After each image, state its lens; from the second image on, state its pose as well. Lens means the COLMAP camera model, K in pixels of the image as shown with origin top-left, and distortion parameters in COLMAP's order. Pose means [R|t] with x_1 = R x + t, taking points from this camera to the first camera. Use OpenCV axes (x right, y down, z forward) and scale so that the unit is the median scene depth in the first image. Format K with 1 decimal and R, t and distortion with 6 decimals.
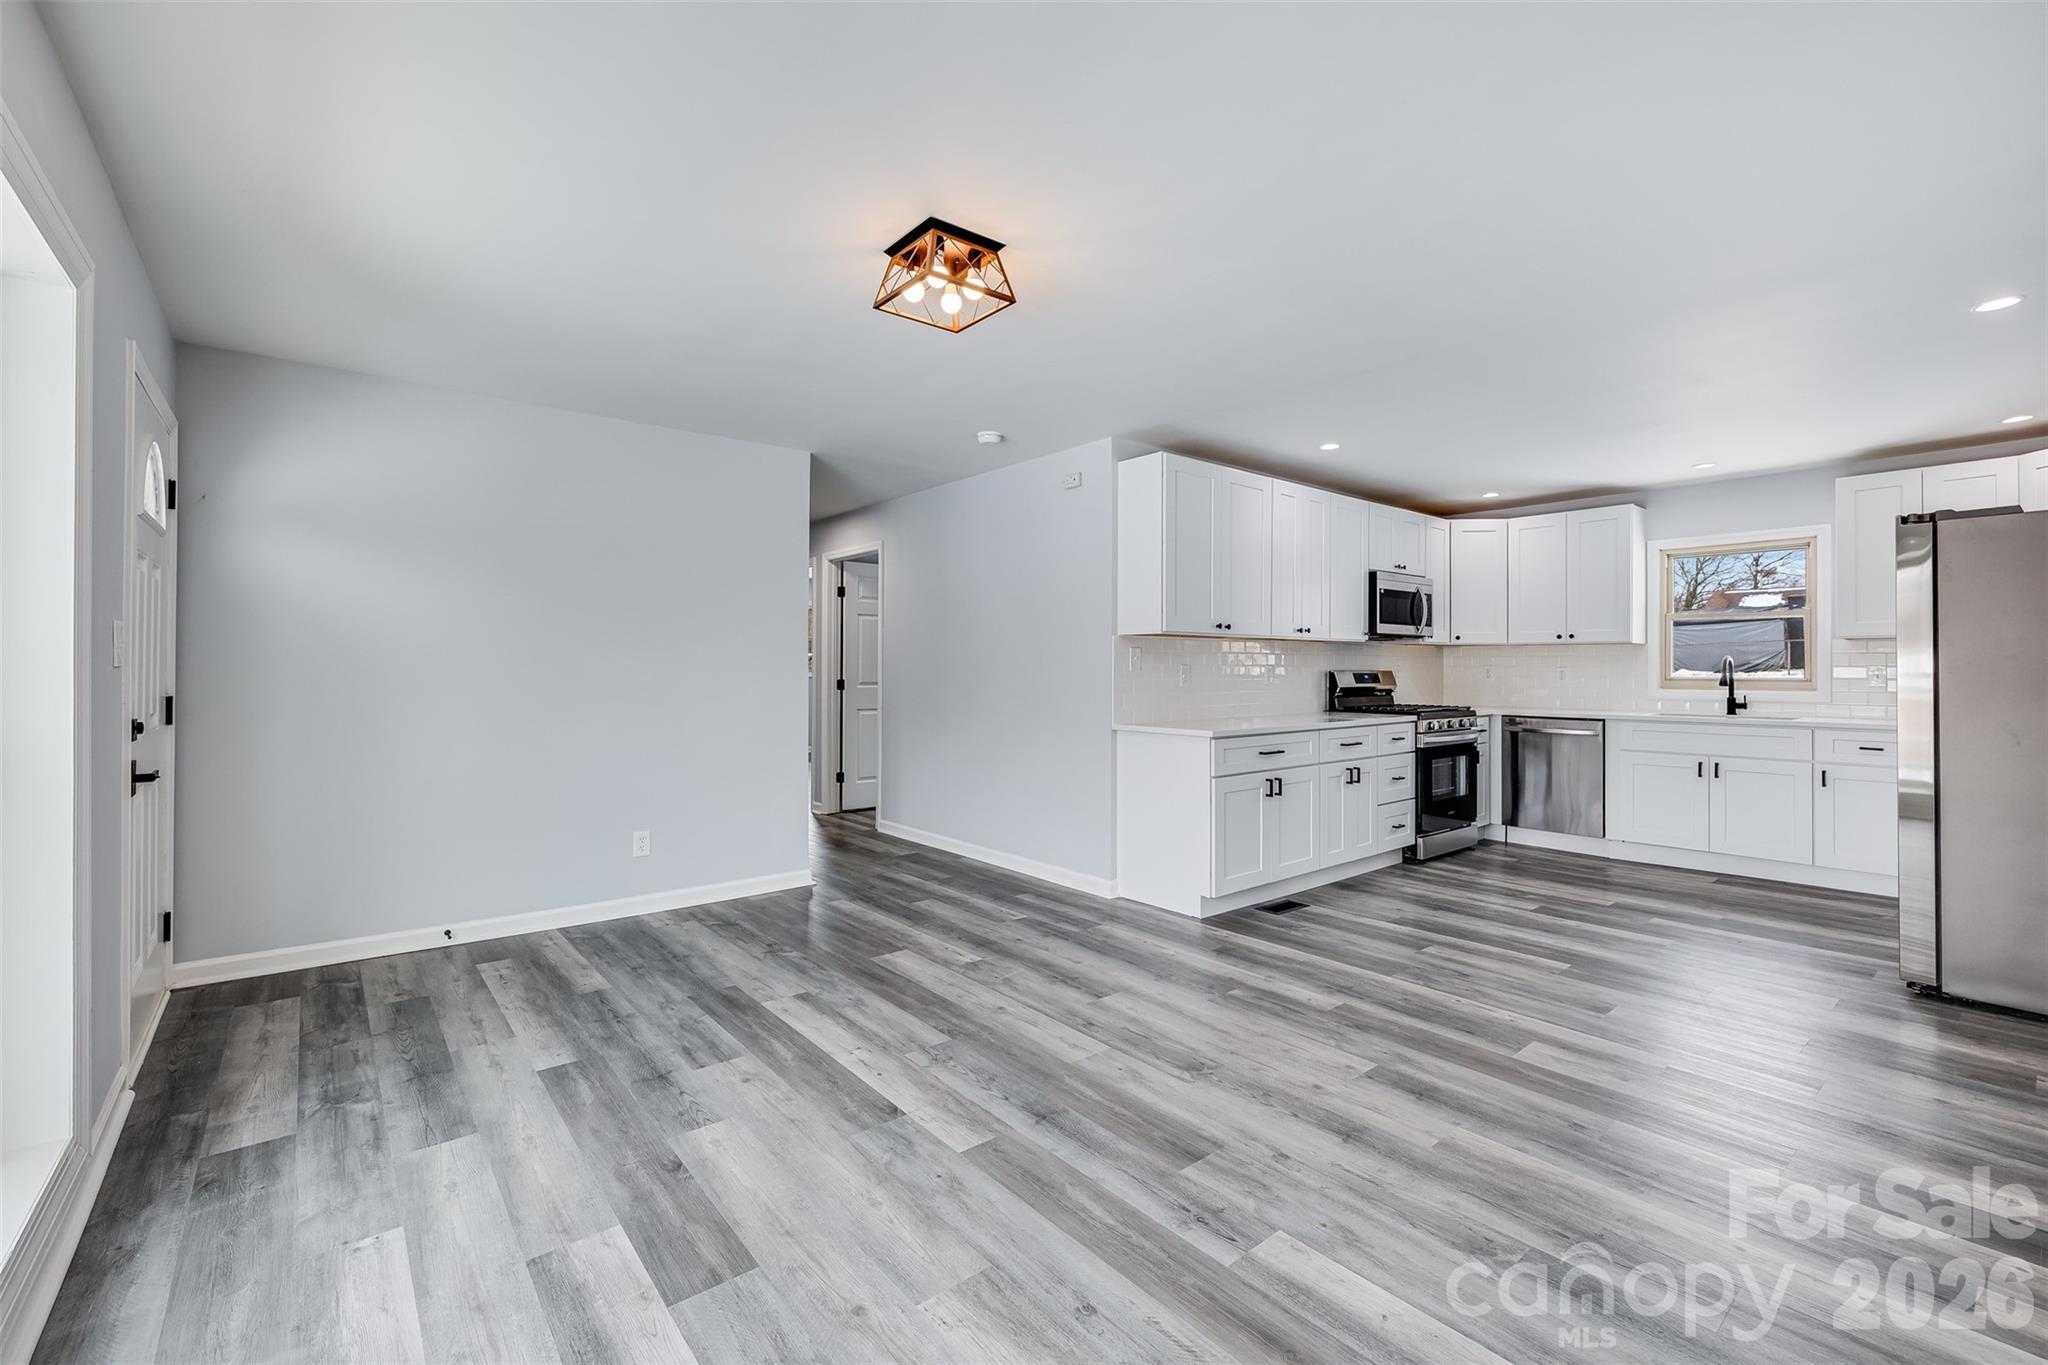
lens RADIAL K [[866.7, 0, 1021.3], [0, 866.7, 659.4], [0, 0, 1]] dist [0.000580, 0.000081]
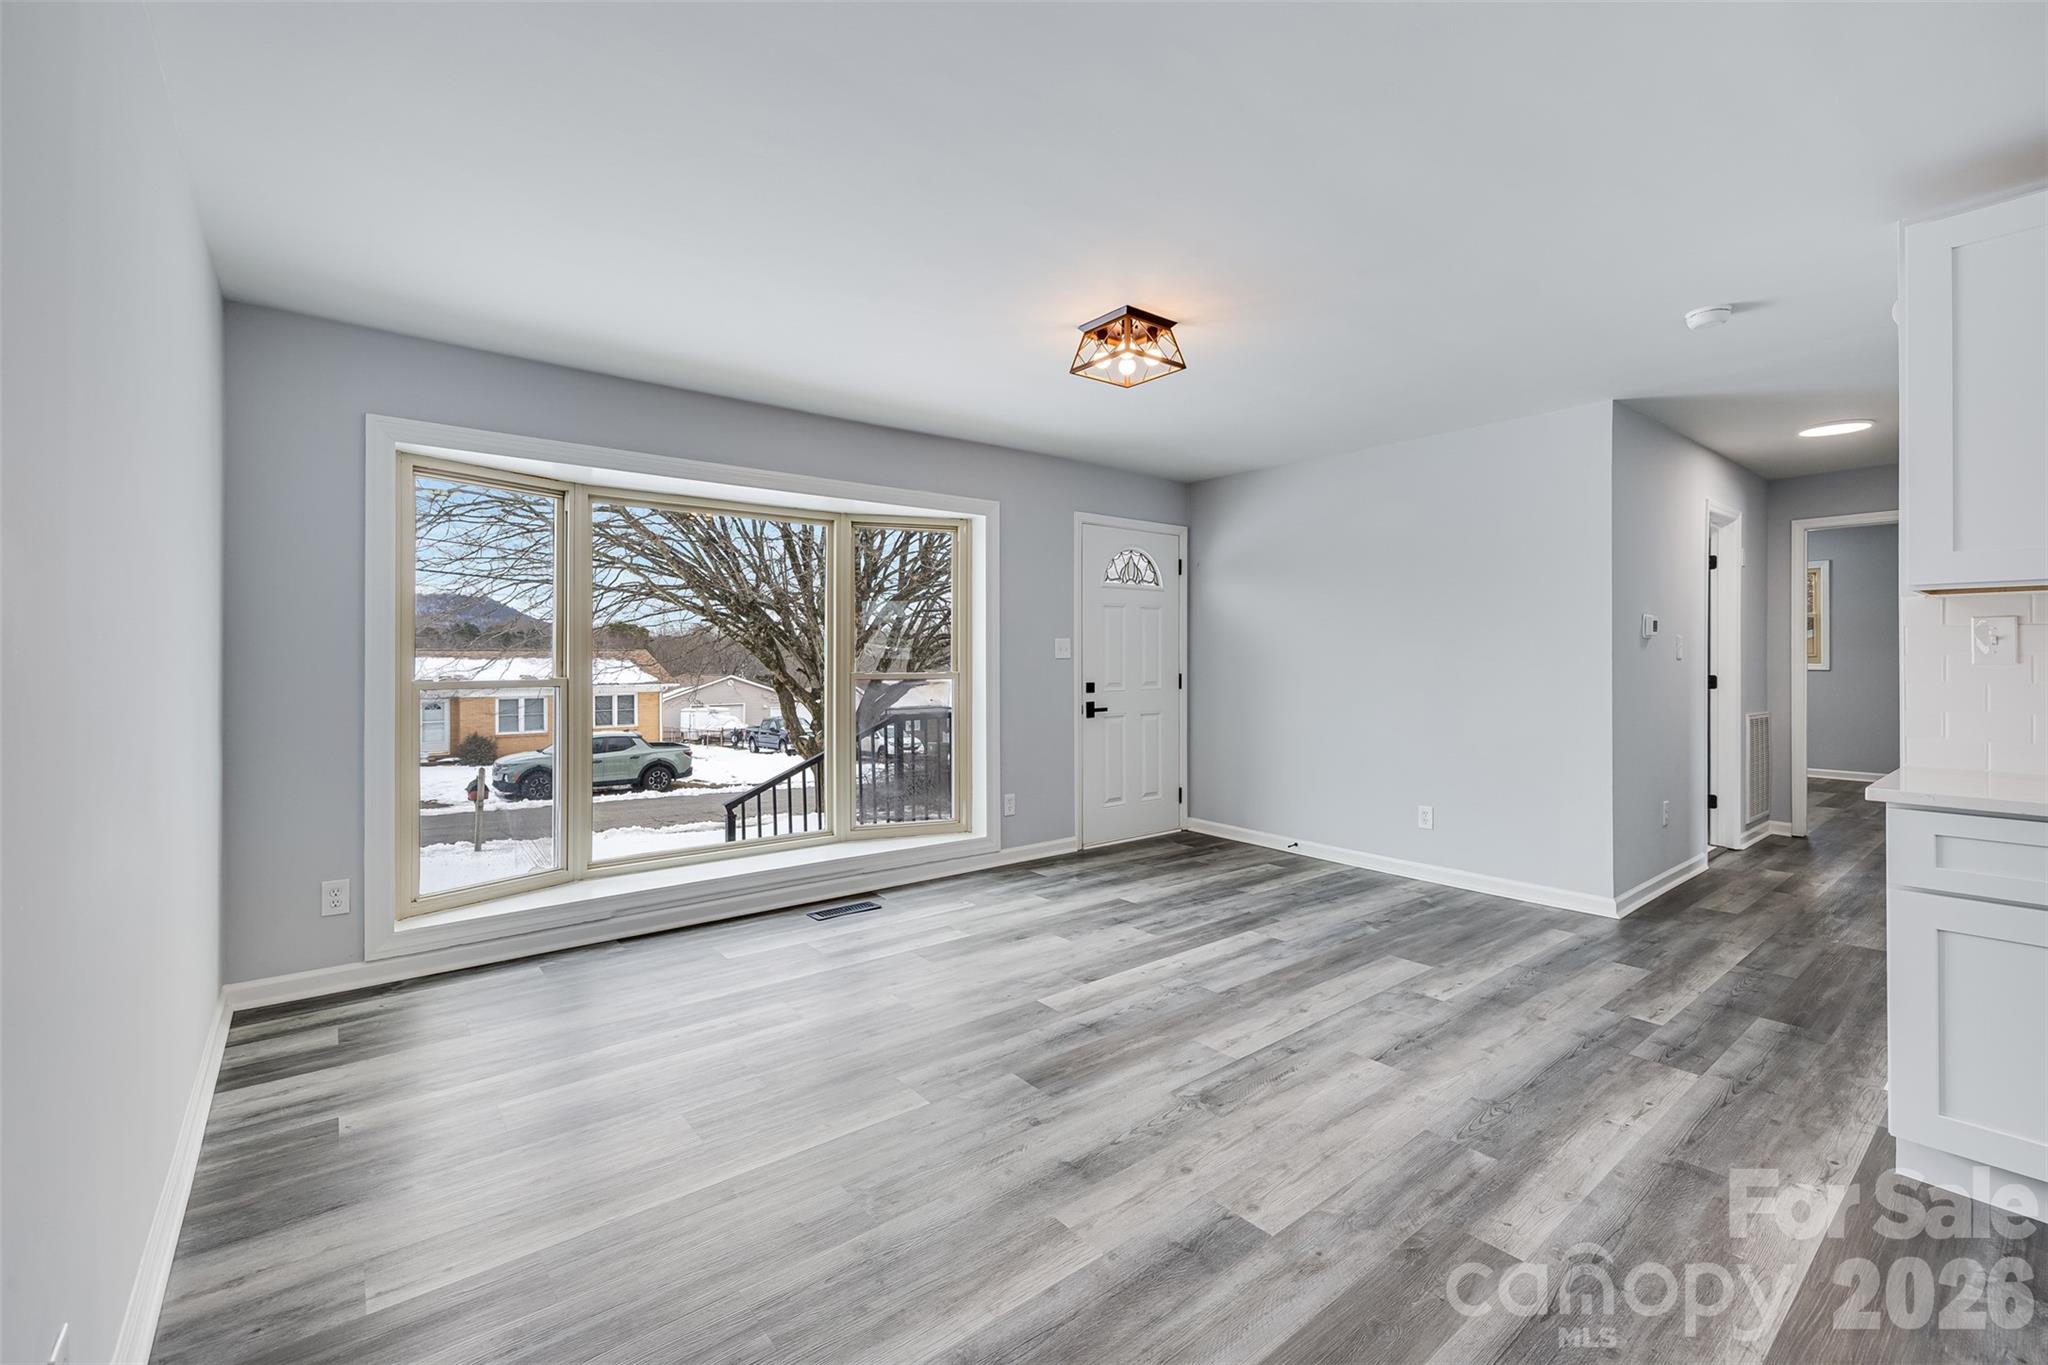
lens RADIAL K [[866.7, 0, 1021.3], [0, 866.7, 659.4], [0, 0, 1]] dist [0.000580, 0.000081]
pose [[-0.012732, 0.000350, -0.999919, 0.842620], [0.012594, 0.999921, 0.000189, 0.004832], [0.999840, -0.012591, -0.012736, 0.622255]]
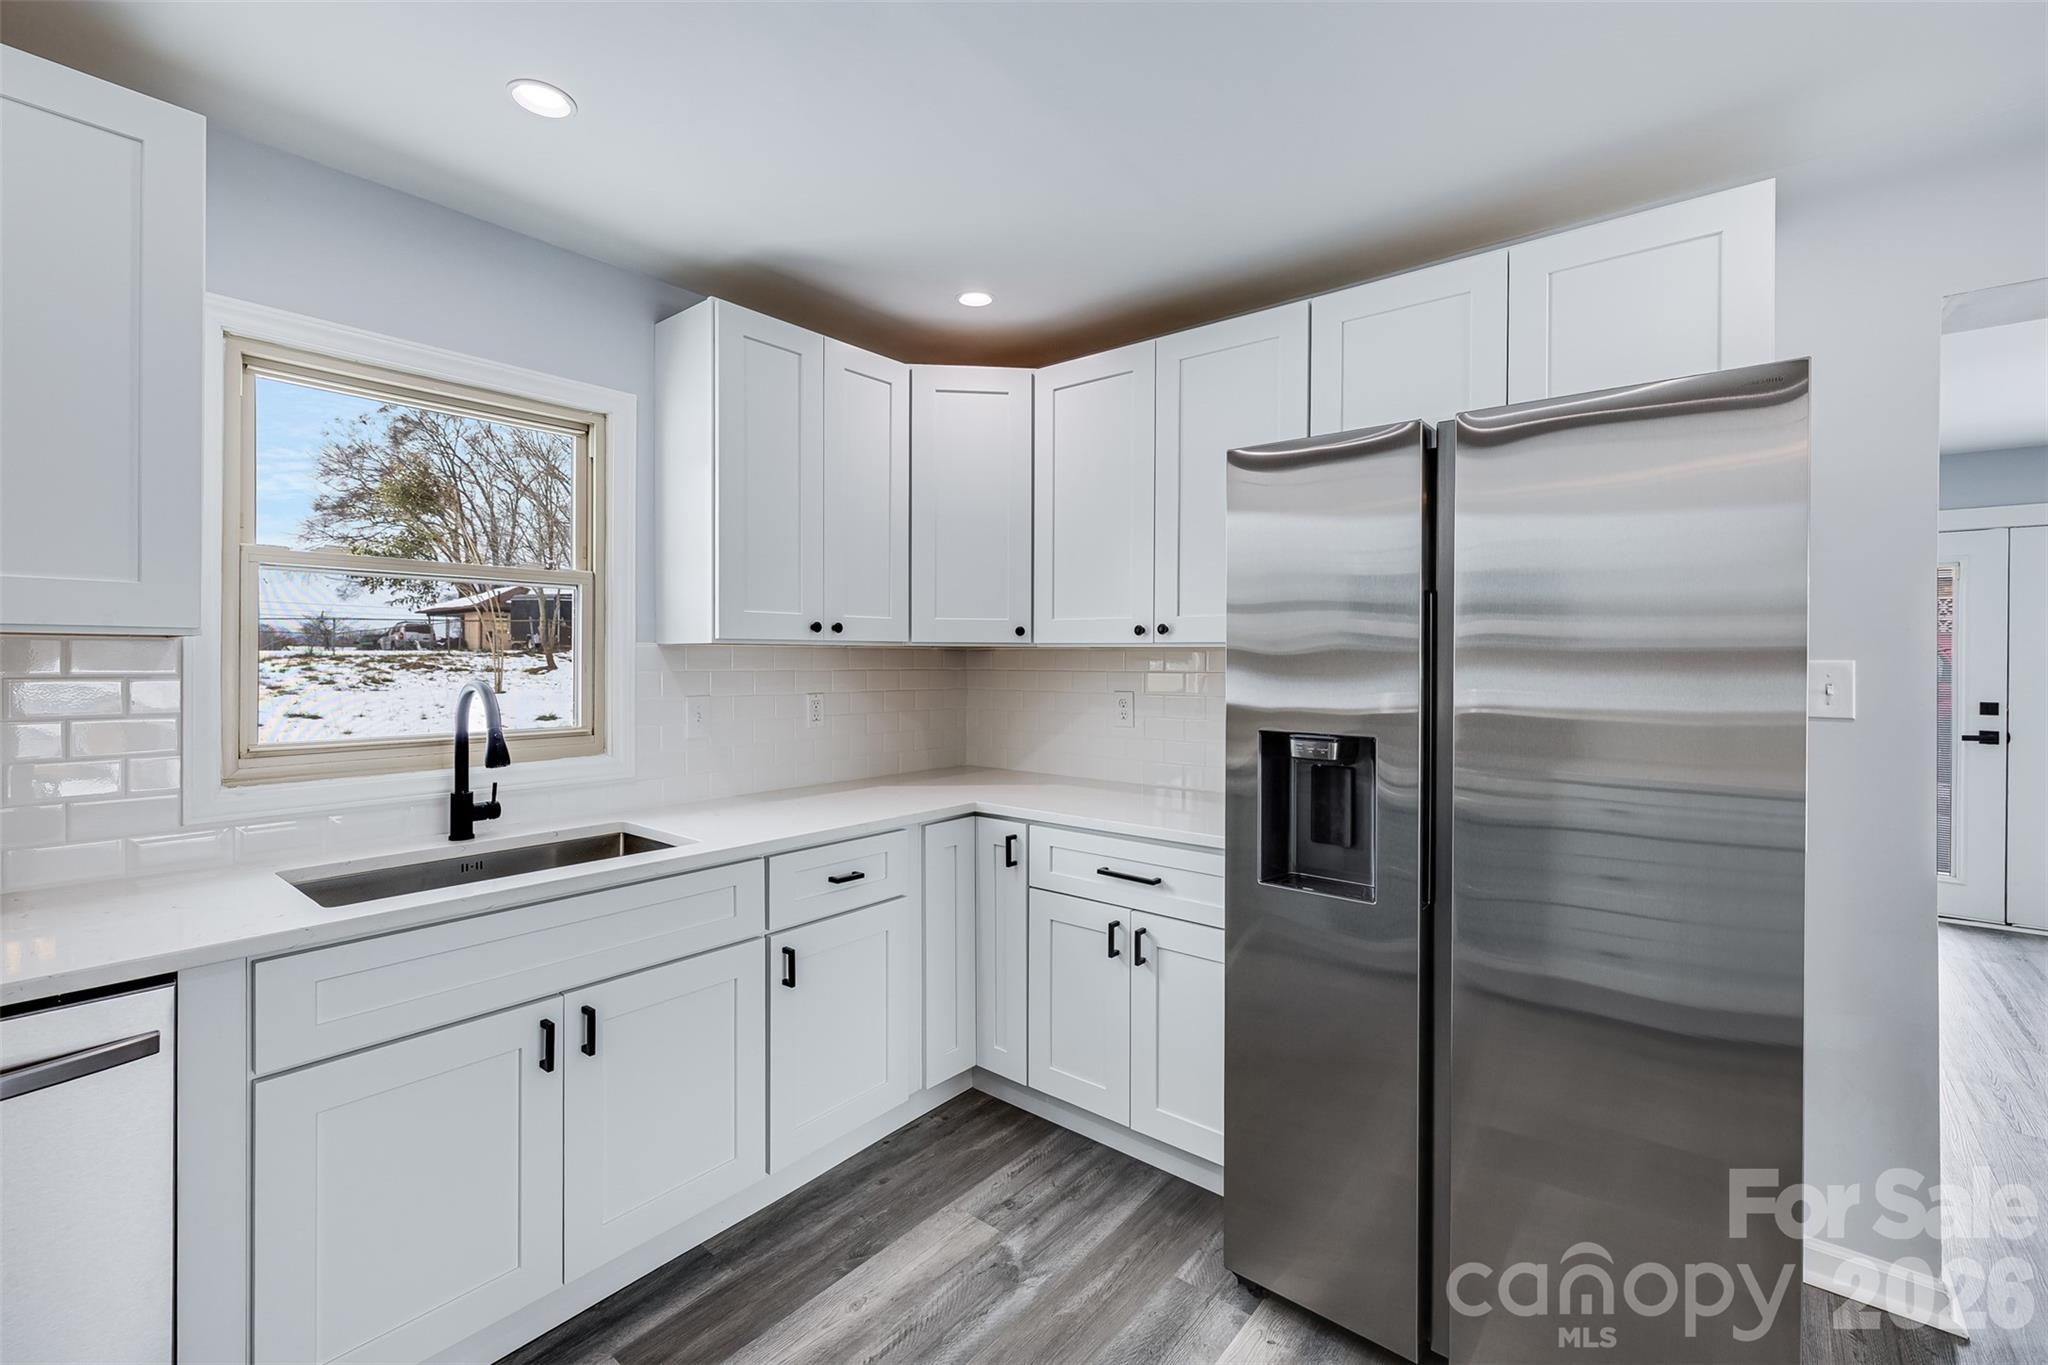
lens RADIAL K [[866.7, 0, 1021.3], [0, 866.7, 659.4], [0, 0, 1]] dist [0.000580, 0.000081]
pose [[-0.186828, -0.003646, 0.982386, 0.654800], [-0.014117, 0.999900, 0.001026, -0.025922], [-0.982291, -0.013677, -0.186861, 1.328957]]
